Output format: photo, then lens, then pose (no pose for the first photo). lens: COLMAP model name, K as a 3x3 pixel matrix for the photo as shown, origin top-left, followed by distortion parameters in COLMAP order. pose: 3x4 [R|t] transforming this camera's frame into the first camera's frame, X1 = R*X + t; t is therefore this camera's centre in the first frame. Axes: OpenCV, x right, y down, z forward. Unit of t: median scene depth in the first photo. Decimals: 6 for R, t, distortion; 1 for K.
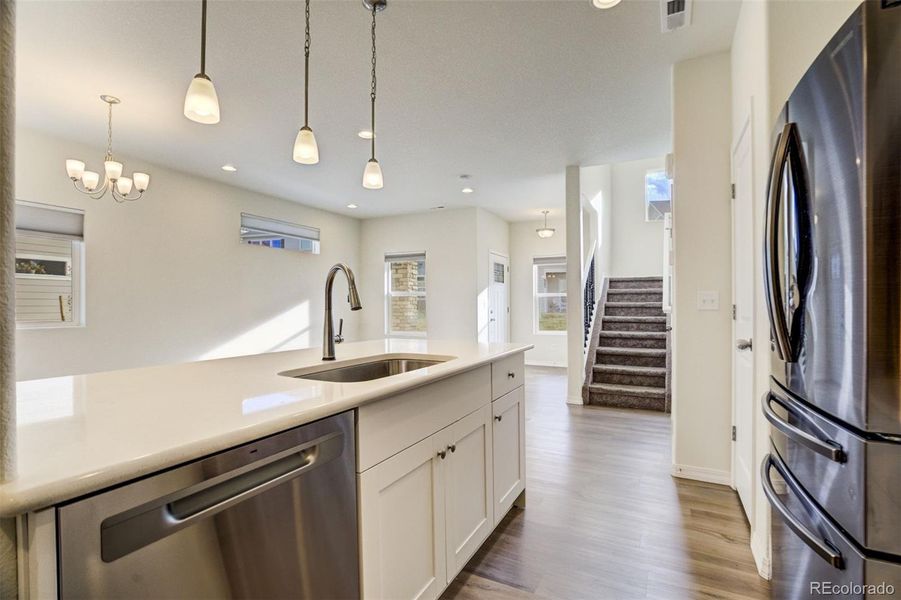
lens RADIAL K [[534.6, 0, 450.5], [0, 534.6, 300.0], [0, 0, 1]] dist [-0.086025, 0.070275]
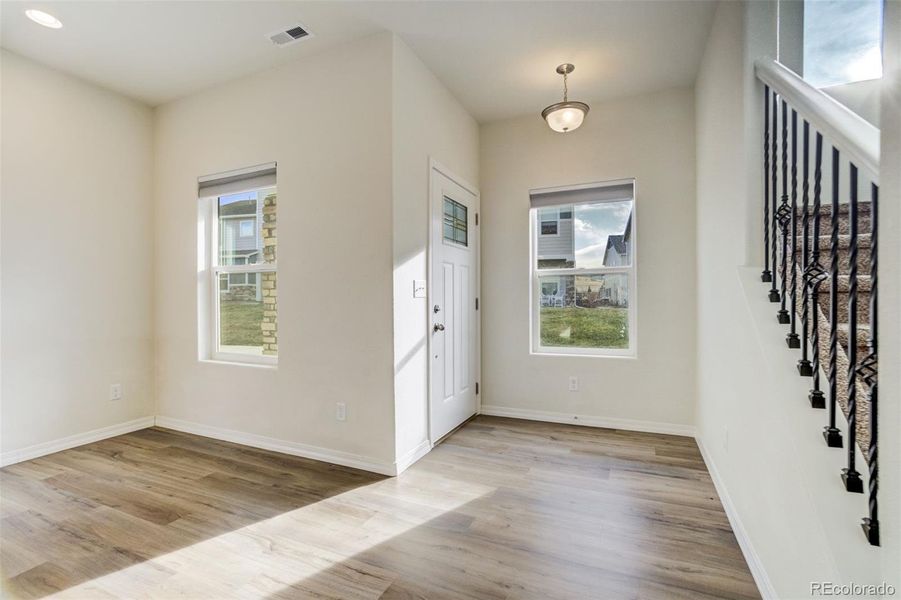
lens RADIAL K [[534.6, 0, 450.5], [0, 534.6, 300.0], [0, 0, 1]] dist [-0.086025, 0.070275]
pose [[0.998886, -0.003192, 0.047090, 0.065056], [0.002656, 0.999931, 0.011443, 0.009720], [-0.047123, -0.011305, 0.998825, 0.553881]]
